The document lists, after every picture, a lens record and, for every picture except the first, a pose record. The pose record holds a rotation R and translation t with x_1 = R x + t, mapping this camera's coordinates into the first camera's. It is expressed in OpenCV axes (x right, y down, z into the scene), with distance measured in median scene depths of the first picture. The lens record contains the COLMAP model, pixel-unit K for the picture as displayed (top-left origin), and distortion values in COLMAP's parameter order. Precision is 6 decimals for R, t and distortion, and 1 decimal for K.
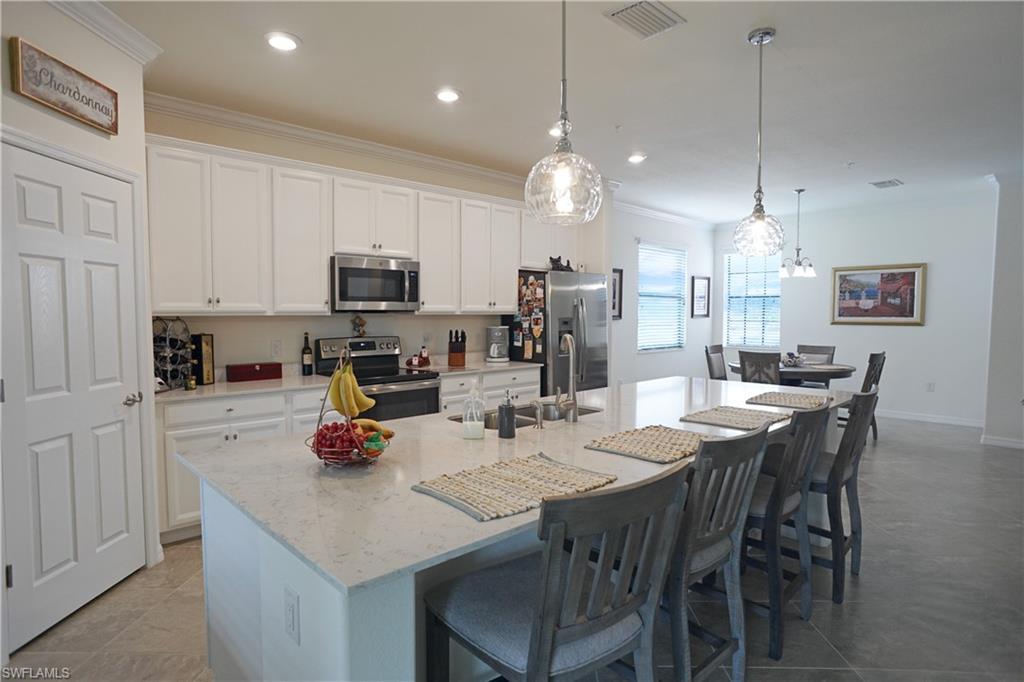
lens RADIAL K [[561.8, 0, 517.9], [0, 561.8, 348.0], [0, 0, 1]] dist [-0.048676, 0.027175]
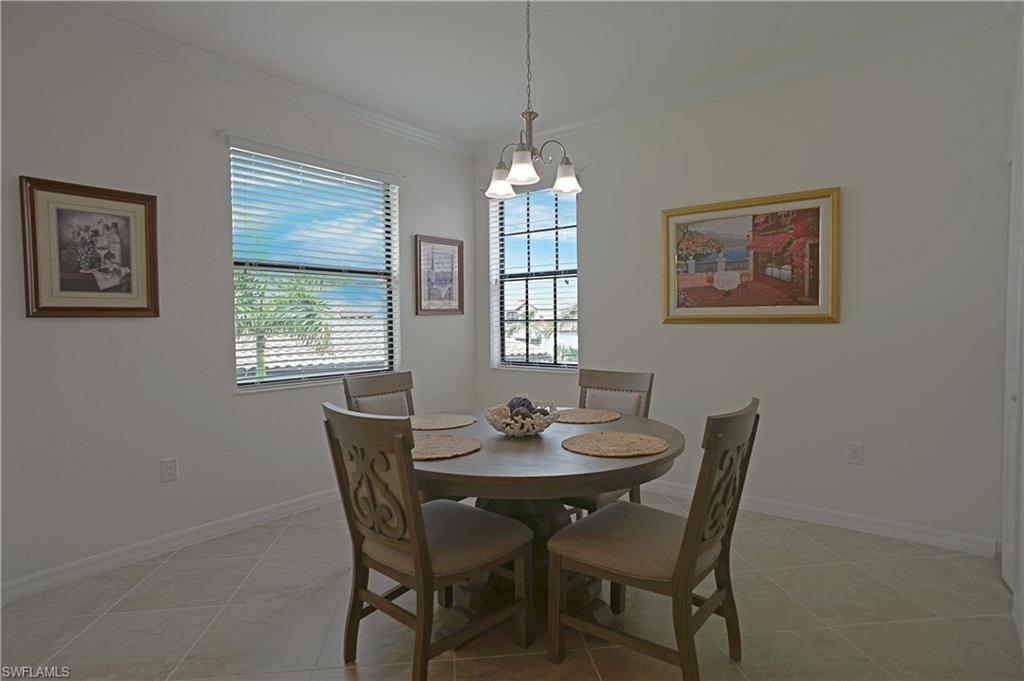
lens RADIAL K [[561.8, 0, 517.2], [0, 561.8, 342.5], [0, 0, 1]] dist [-0.048676, 0.027175]
pose [[0.987990, -0.015391, 0.153752, 0.381774], [0.019203, 0.999543, -0.023338, -0.017436], [-0.153322, 0.026010, 0.987834, 0.560487]]
